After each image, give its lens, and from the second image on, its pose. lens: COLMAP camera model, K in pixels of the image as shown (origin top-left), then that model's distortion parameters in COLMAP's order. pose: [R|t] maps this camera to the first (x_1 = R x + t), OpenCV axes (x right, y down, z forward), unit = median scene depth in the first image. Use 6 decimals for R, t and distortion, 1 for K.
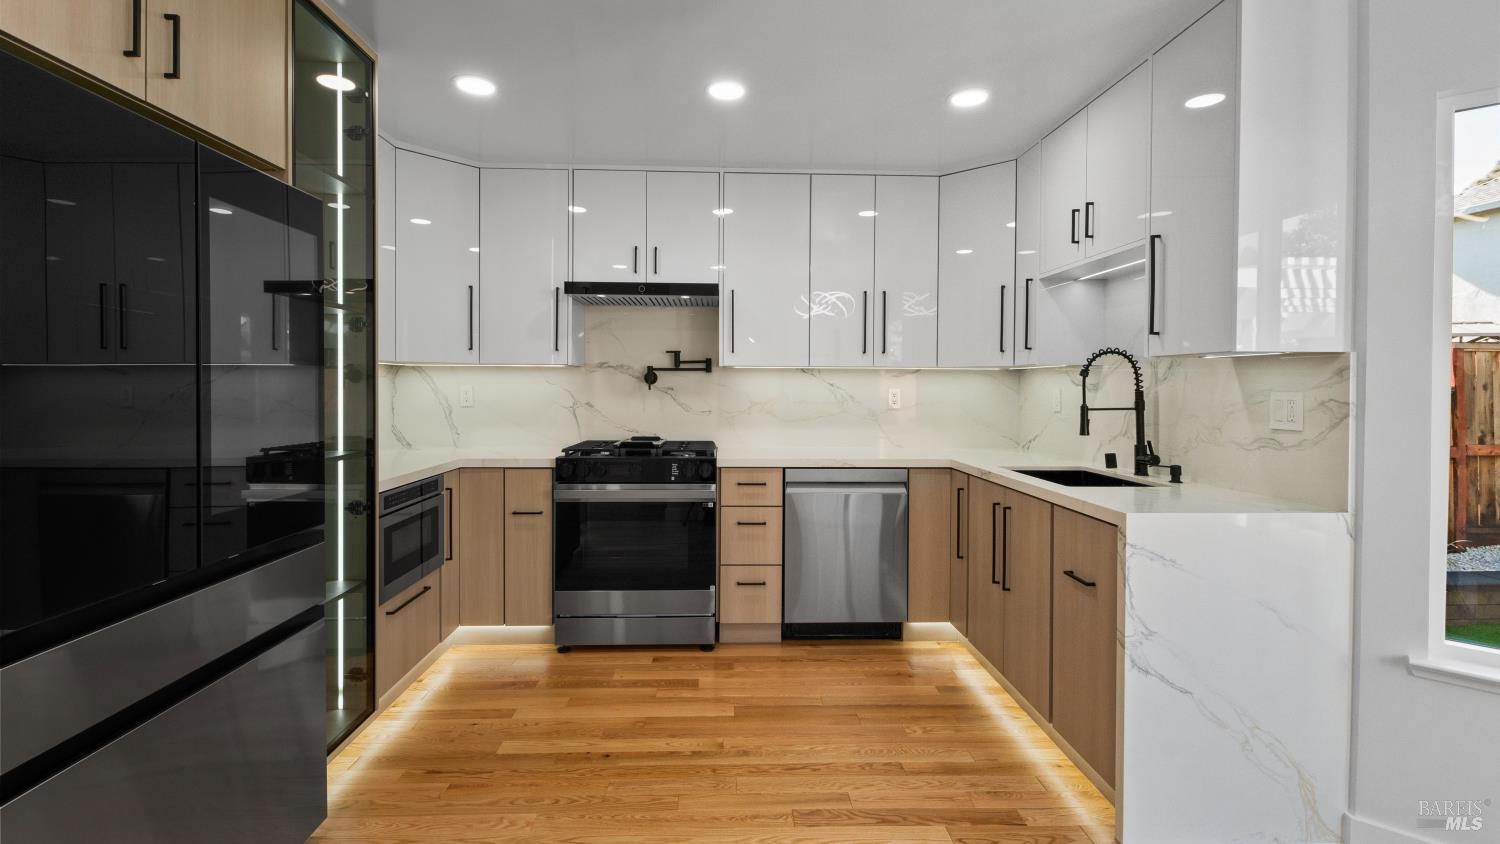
lens RADIAL K [[684.0, 0, 739.4], [0, 684.0, 392.1], [0, 0, 1]] dist [0.012472, -0.005857]
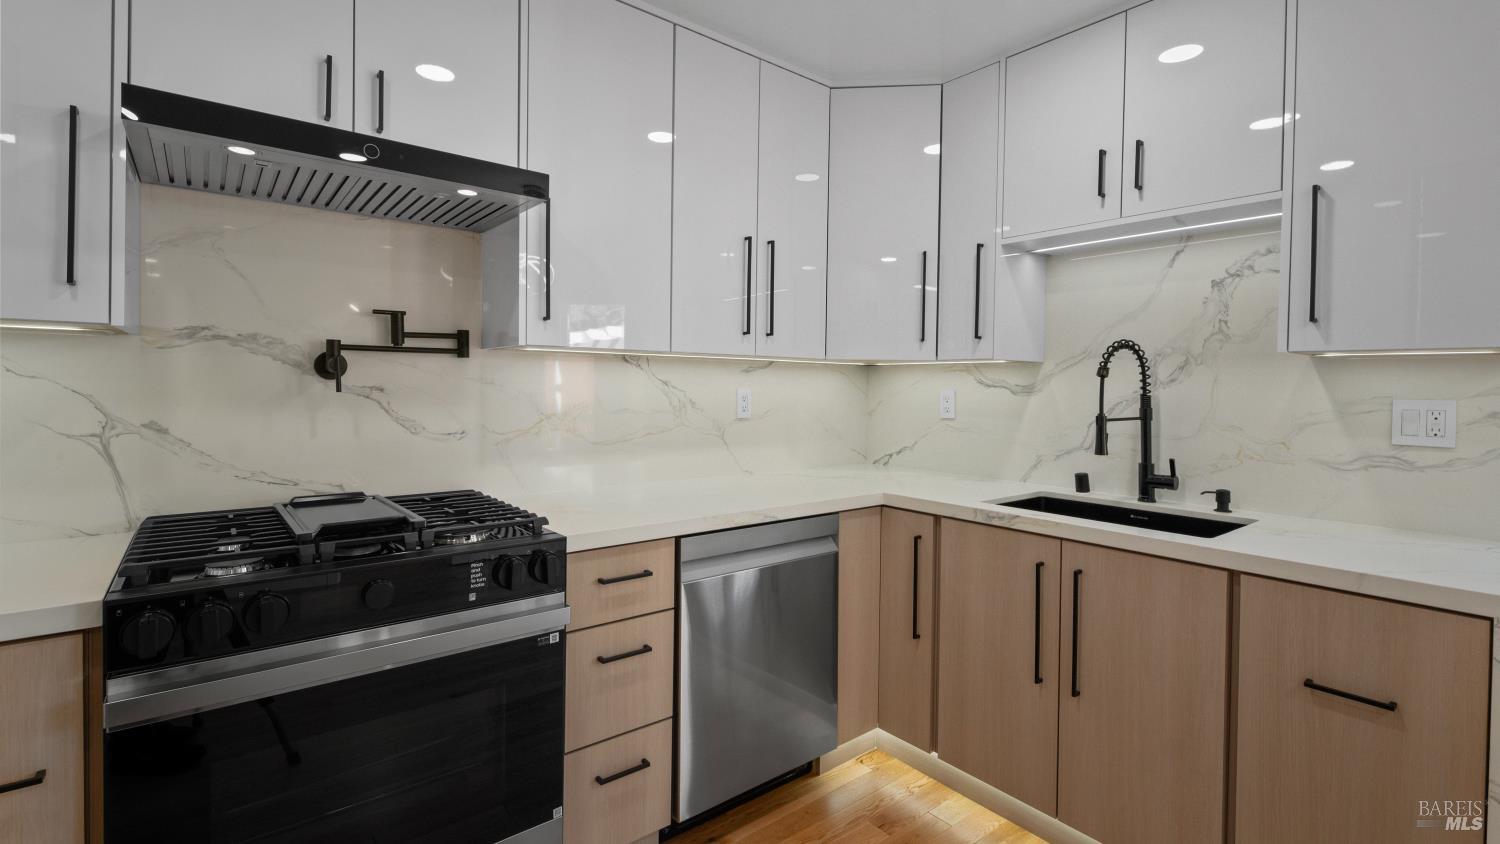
lens RADIAL K [[684.0, 0, 756.5], [0, 684.0, 392.6], [0, 0, 1]] dist [0.012472, -0.005857]
pose [[0.795378, -0.001953, 0.606110, -0.214536], [-0.003279, 0.999966, 0.007526, -0.008211], [-0.606104, -0.007974, 0.795345, 0.532520]]
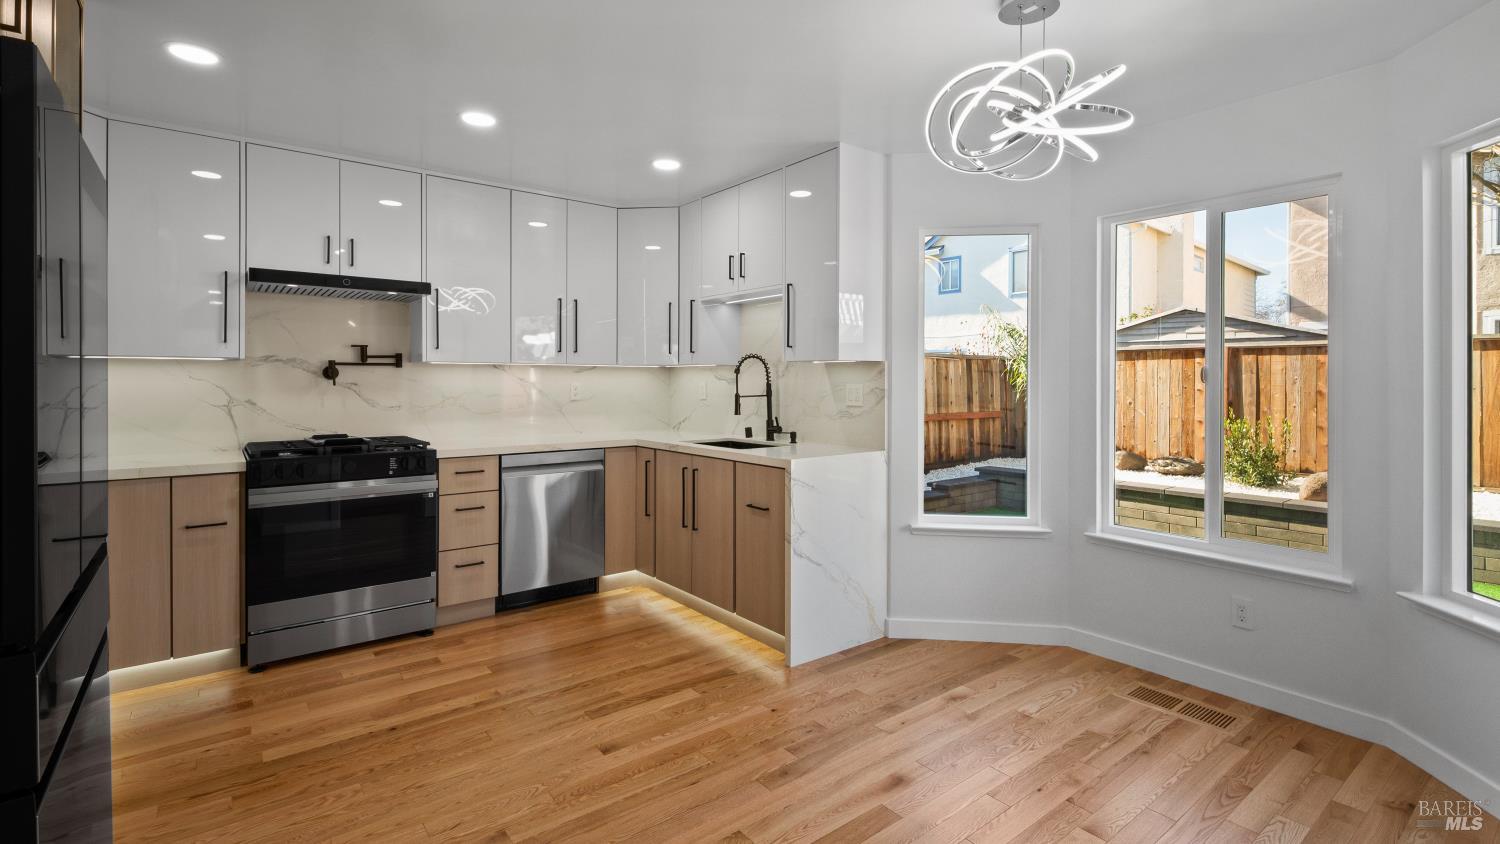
lens RADIAL K [[684.0, 0, 754.2], [0, 684.0, 386.4], [0, 0, 1]] dist [0.012472, -0.005857]
pose [[0.804347, -0.008769, 0.594095, -0.262665], [0.008048, 0.999960, 0.003863, -0.001176], [-0.594106, 0.001675, 0.804385, -0.136566]]
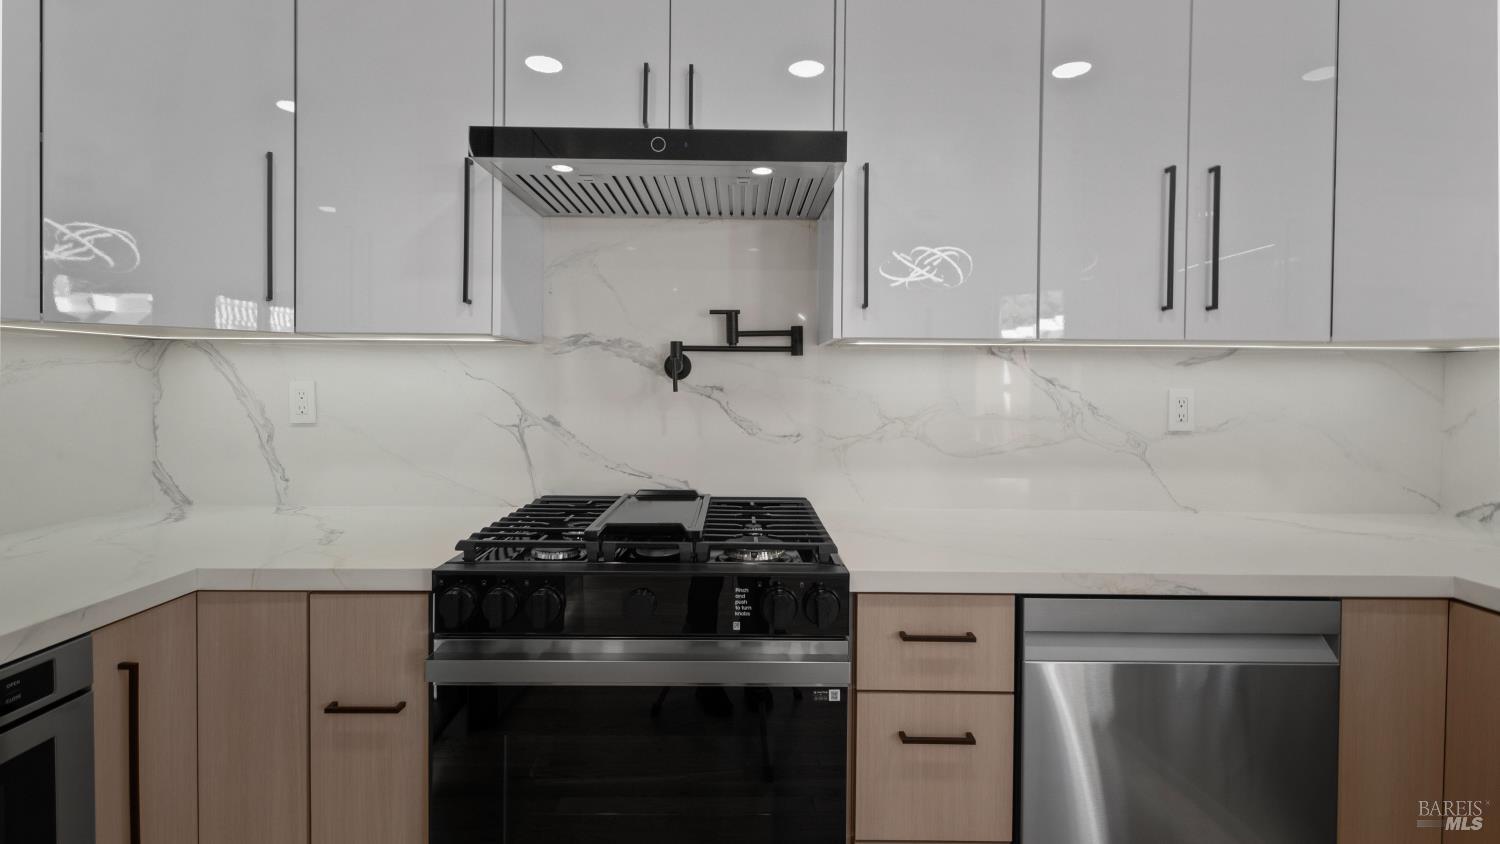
lens RADIAL K [[684.0, 0, 742.6], [0, 684.0, 386.8], [0, 0, 1]] dist [0.012472, -0.005857]
pose [[0.999568, 0.003125, -0.029223, -0.081610], [-0.003131, 0.999995, -0.000148, -0.007499], [0.029222, 0.000239, 0.999573, 0.605869]]
